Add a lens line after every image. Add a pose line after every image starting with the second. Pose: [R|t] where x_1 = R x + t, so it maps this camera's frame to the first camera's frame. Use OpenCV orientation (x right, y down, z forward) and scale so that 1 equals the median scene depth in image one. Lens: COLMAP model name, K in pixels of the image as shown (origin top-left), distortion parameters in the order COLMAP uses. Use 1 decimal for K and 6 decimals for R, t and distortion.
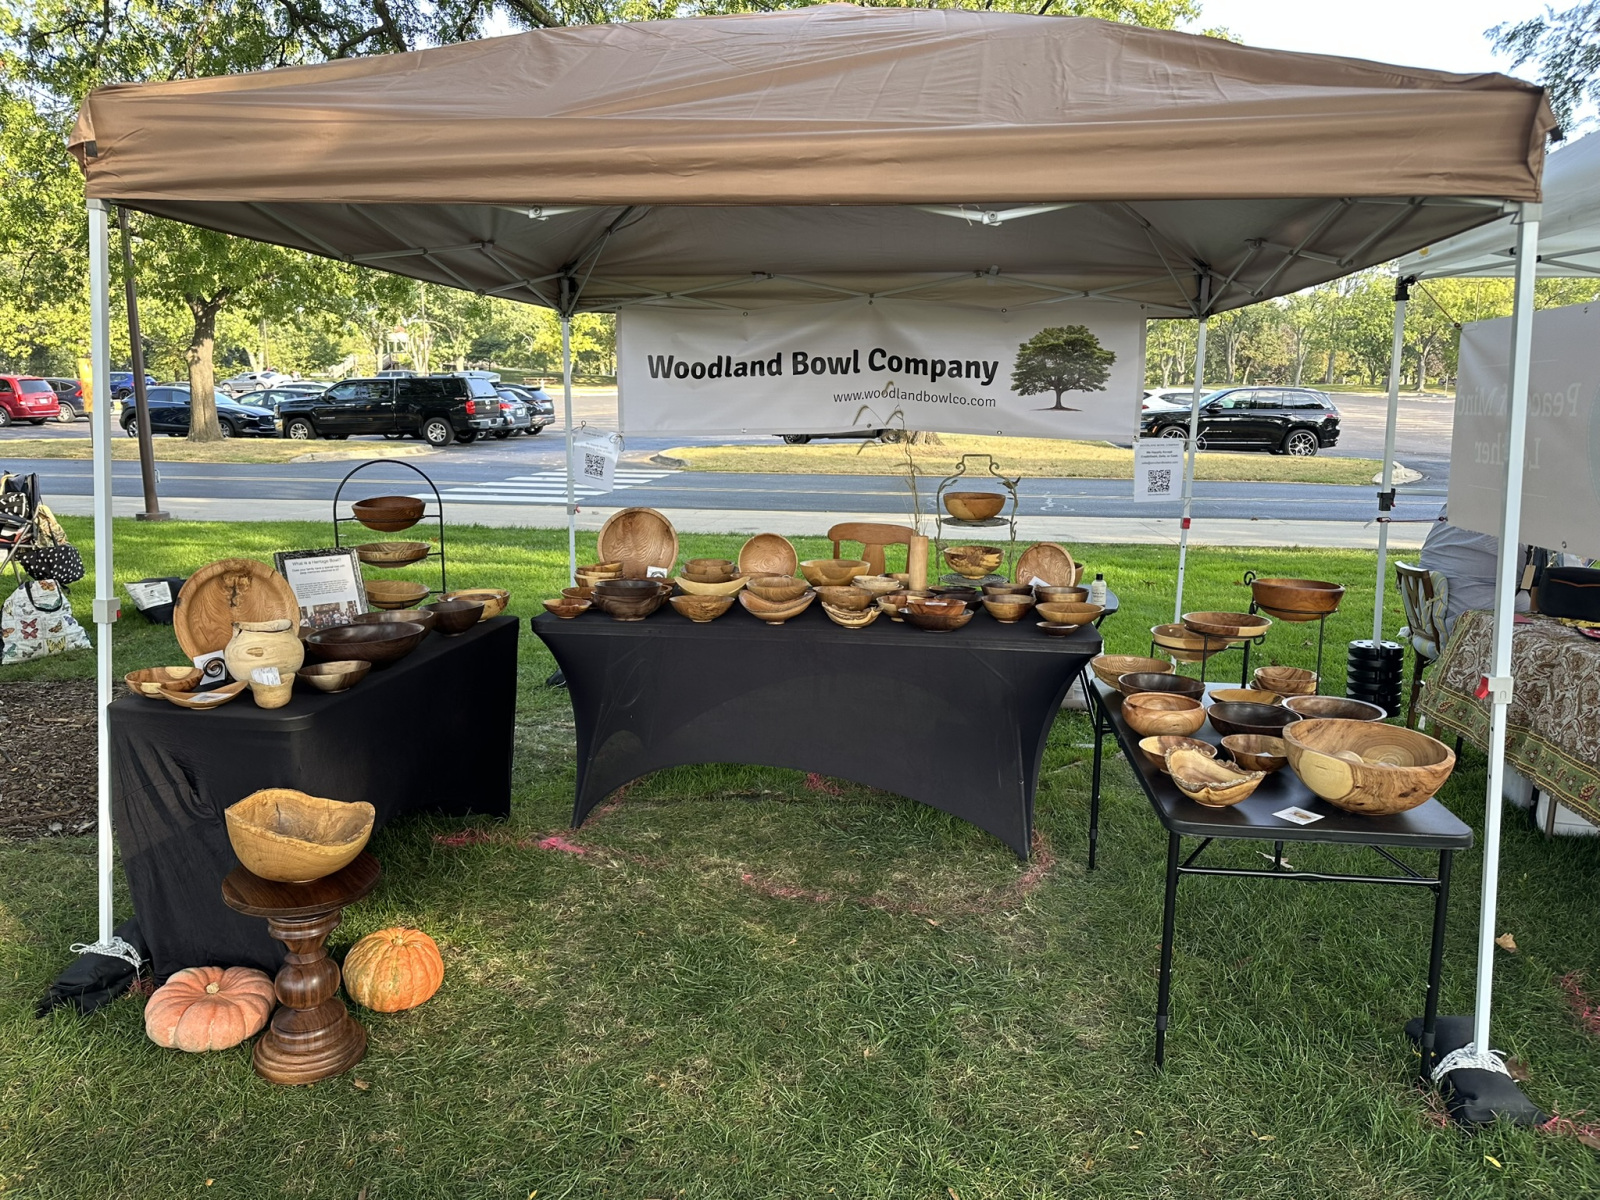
lens RADIAL K [[1110.0, 0, 810.7], [0, 1110.0, 606.7], [0, 0, 1]] dist [0.041012, -0.051285]
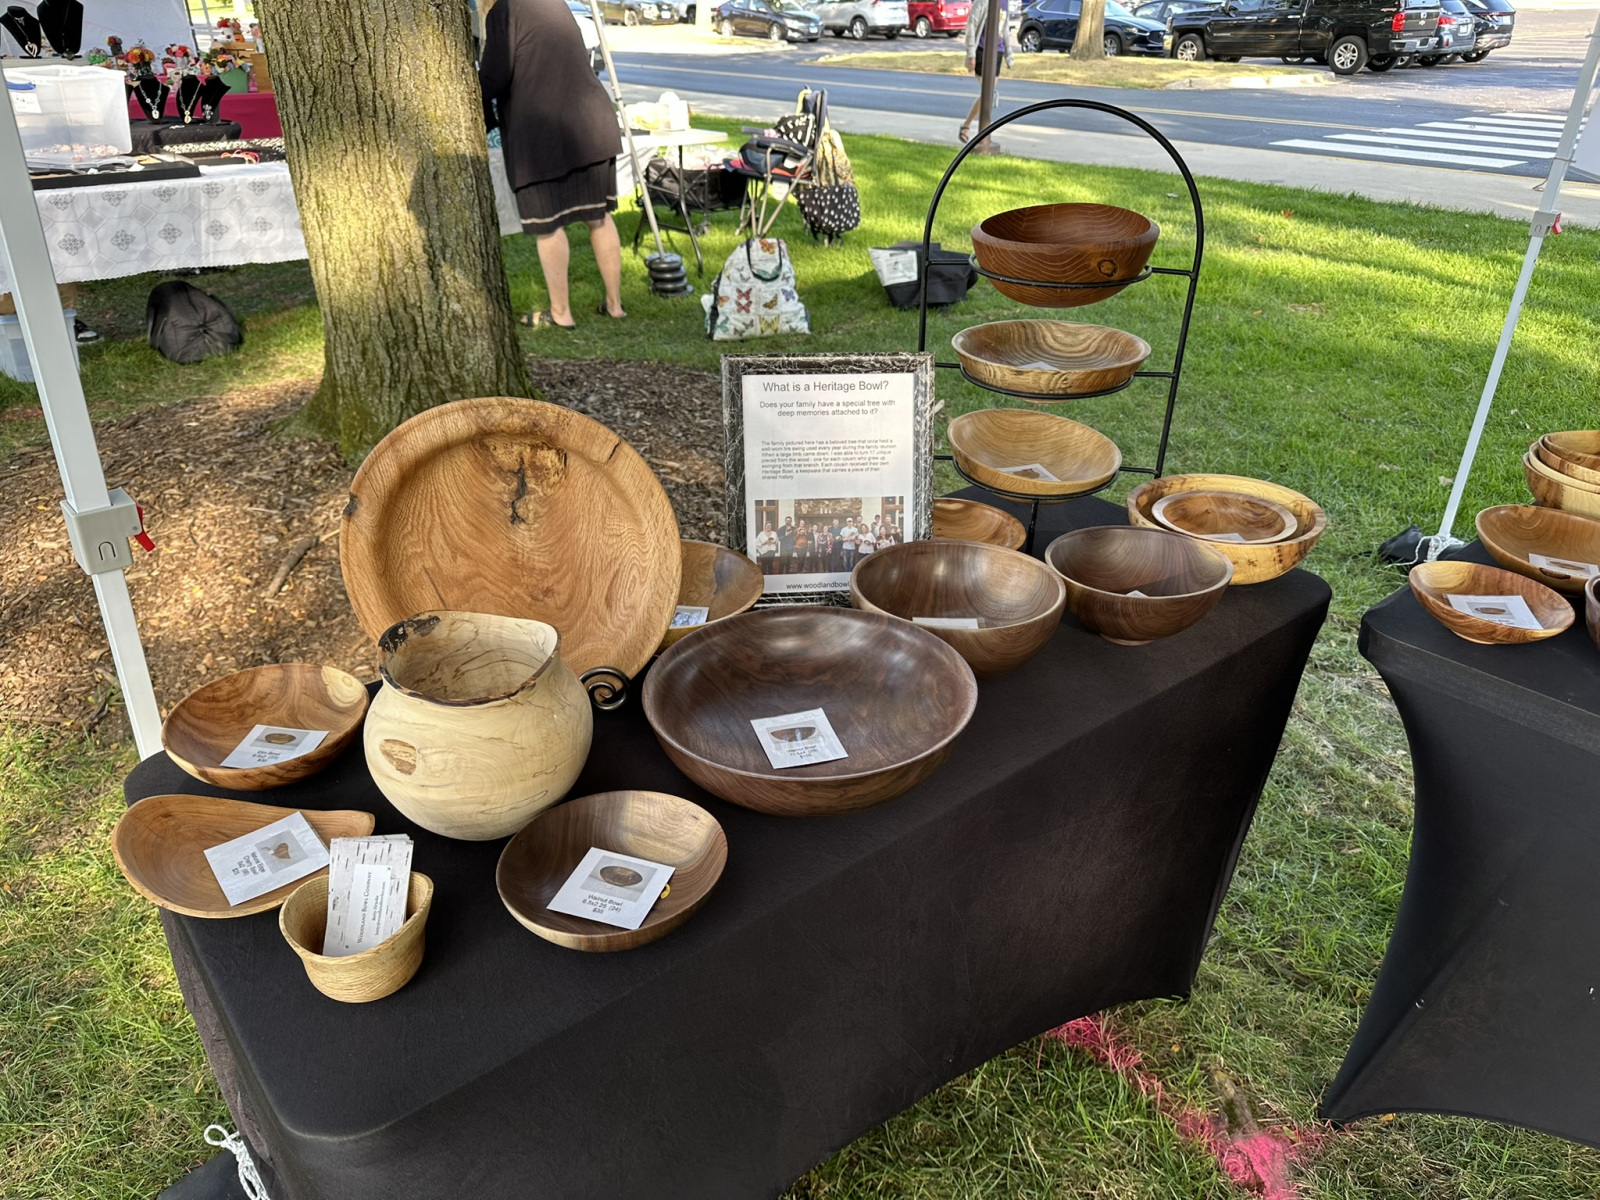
lens RADIAL K [[1110.0, 0, 813.6], [0, 1110.0, 620.4], [0, 0, 1]] dist [0.041012, -0.051285]
pose [[0.748091, 0.321197, -0.580683, -0.128692], [-0.127212, 0.928239, 0.349556, -0.063387], [0.651288, -0.187629, 0.735268, 0.455478]]
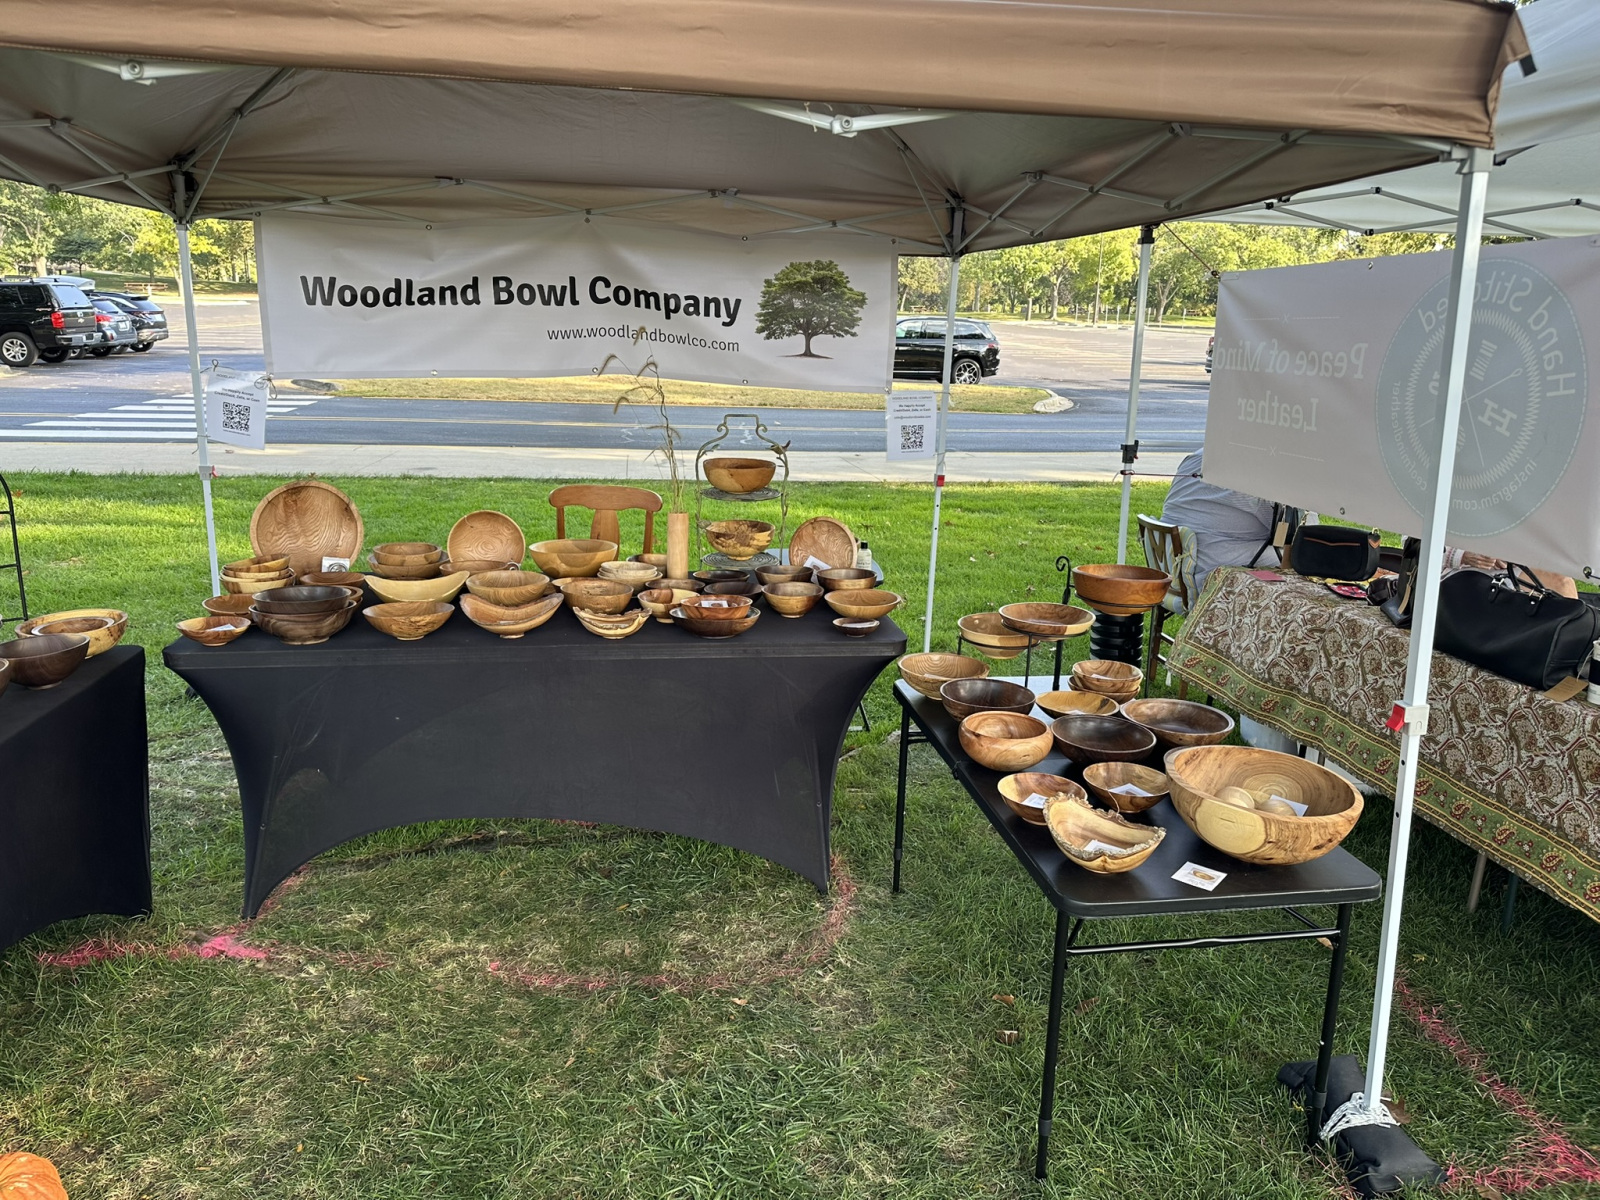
lens RADIAL K [[1110.0, 0, 804.4], [0, 1110.0, 604.1], [0, 0, 1]] dist [0.041012, -0.051285]
pose [[0.960425, -0.049143, 0.274170, -0.034952], [0.030681, 0.996988, 0.071226, -0.041679], [-0.276845, -0.059995, 0.959040, 0.134699]]
